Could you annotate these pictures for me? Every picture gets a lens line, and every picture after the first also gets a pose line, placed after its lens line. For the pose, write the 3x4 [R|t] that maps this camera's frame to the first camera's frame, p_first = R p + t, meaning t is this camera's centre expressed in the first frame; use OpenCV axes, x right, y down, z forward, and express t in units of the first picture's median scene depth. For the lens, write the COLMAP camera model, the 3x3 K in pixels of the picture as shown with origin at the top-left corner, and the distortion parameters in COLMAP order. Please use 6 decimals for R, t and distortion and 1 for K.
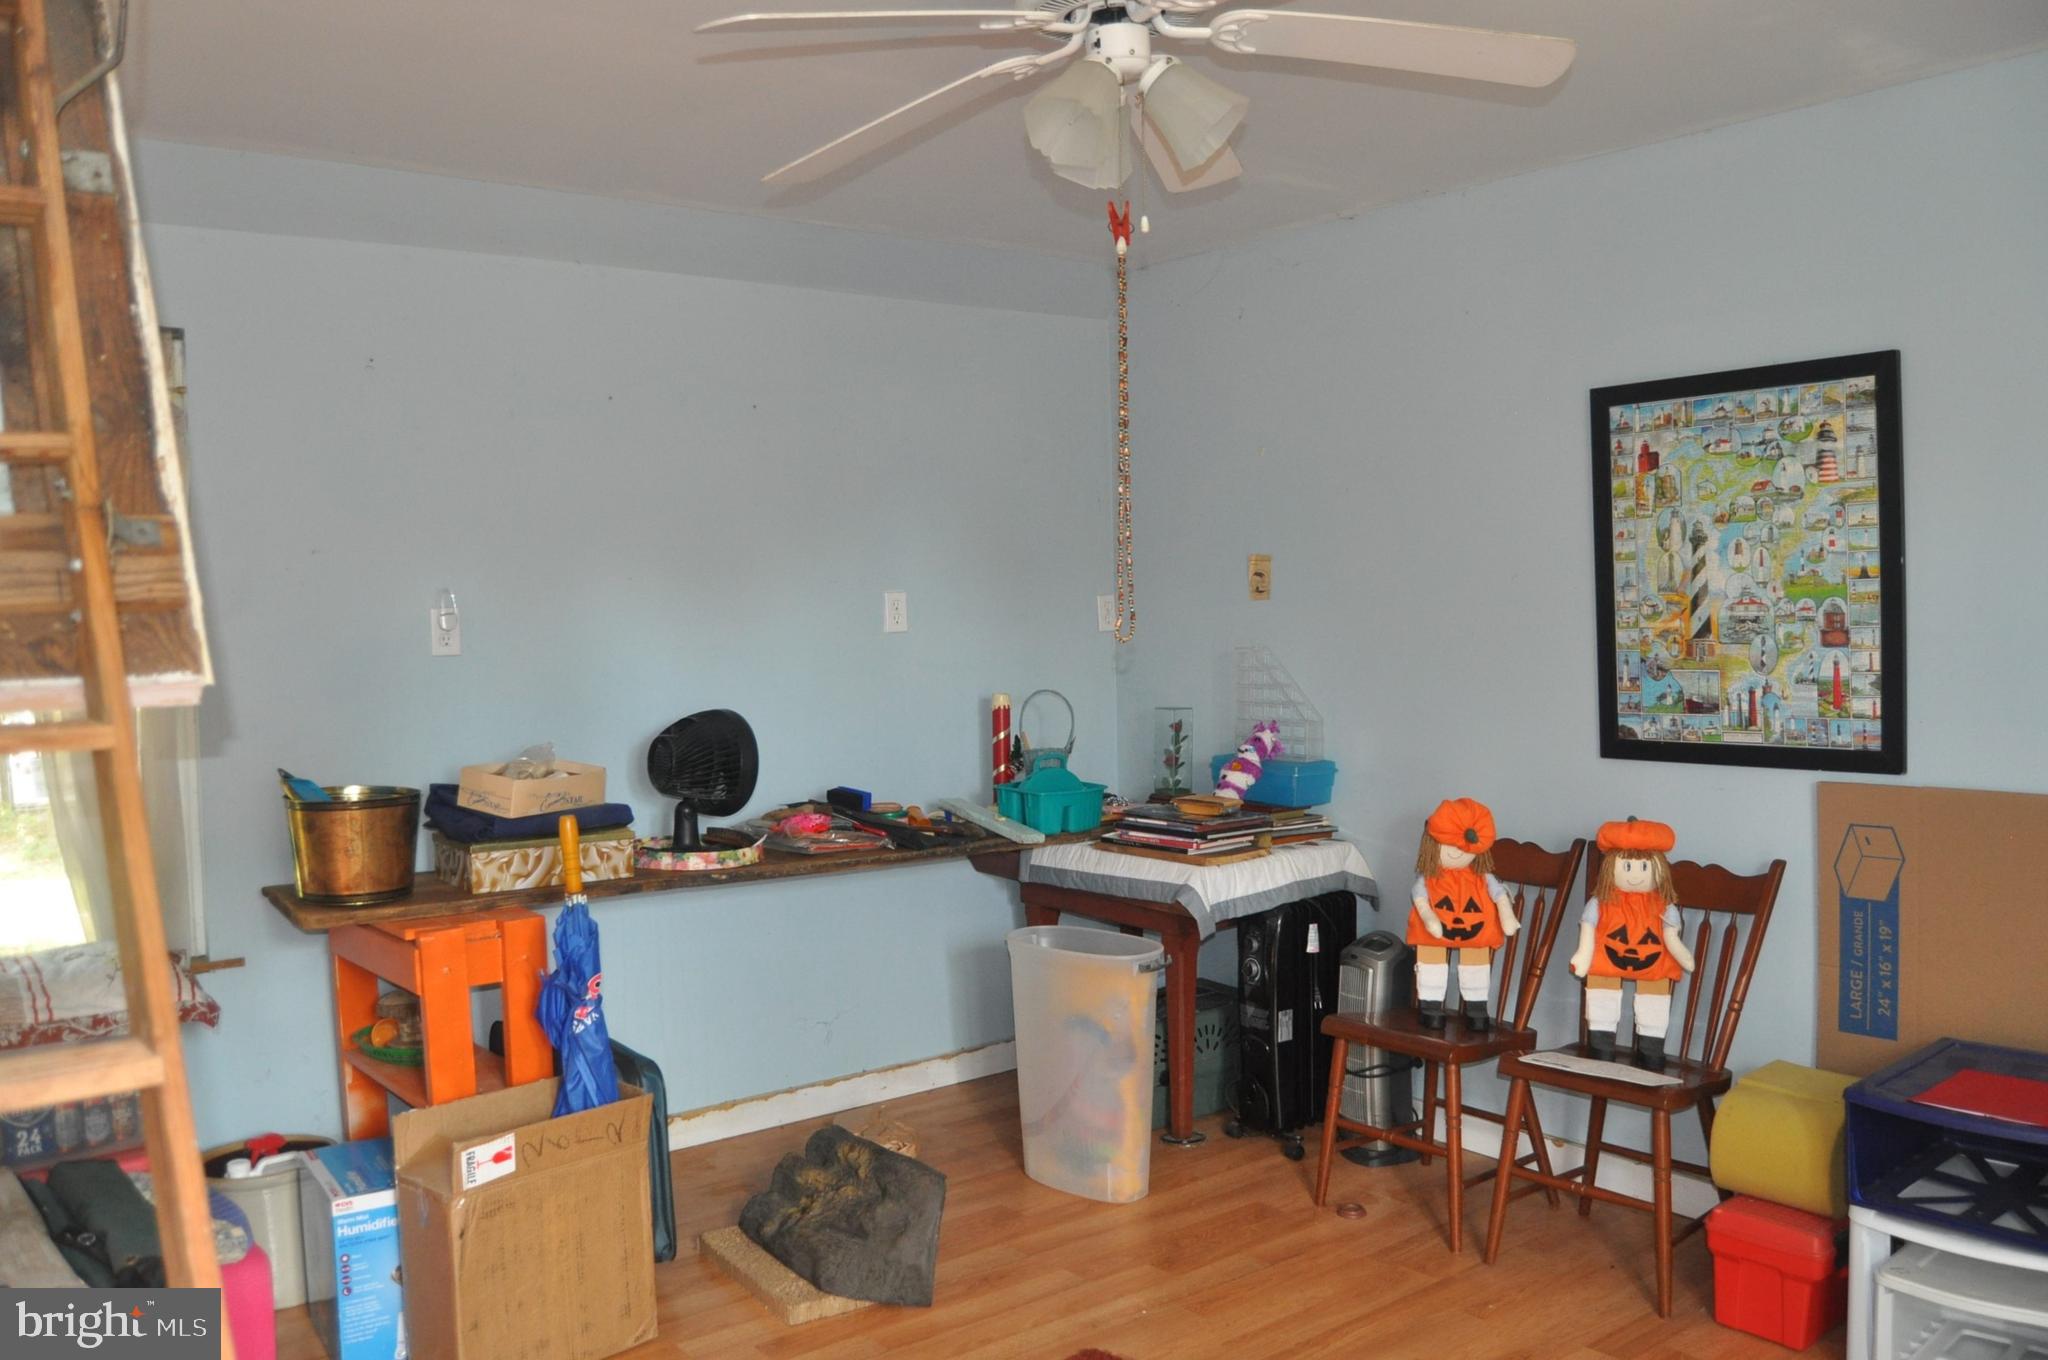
lens RADIAL K [[1701.1, 0, 1007.0], [0, 1701.1, 680.8], [0, 0, 1]] dist [-0.092120, 0.033654]
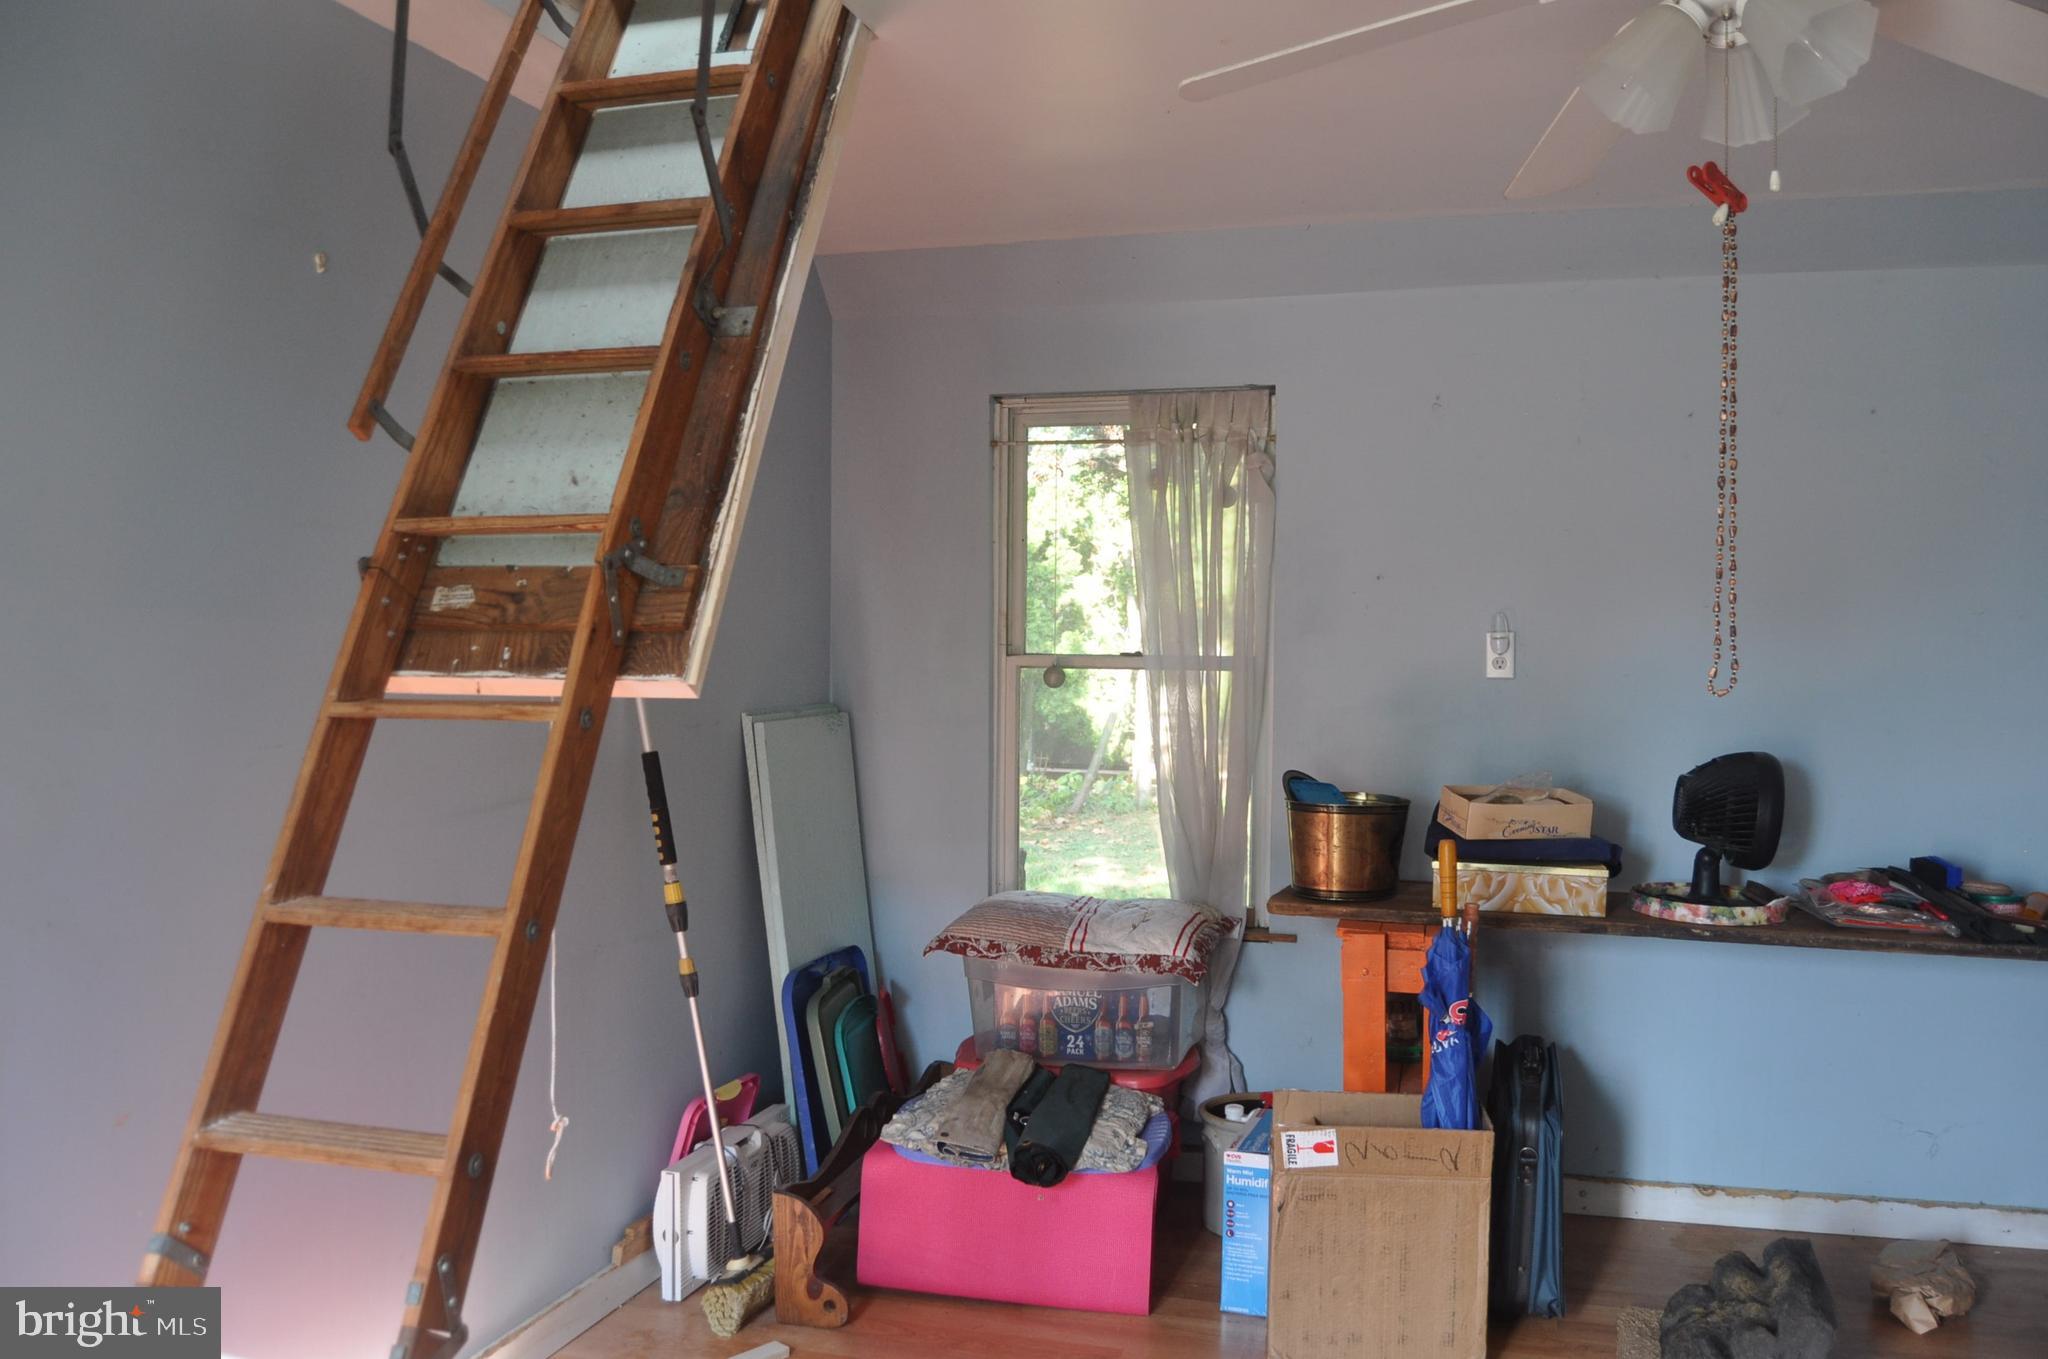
lens RADIAL K [[1701.1, 0, 1004.5], [0, 1701.1, 674.8], [0, 0, 1]] dist [-0.092120, 0.033654]
pose [[0.564827, 0.044203, -0.824024, 0.424309], [-0.054249, 0.998393, 0.016372, -0.021658], [0.823424, 0.035455, 0.566318, 0.202129]]
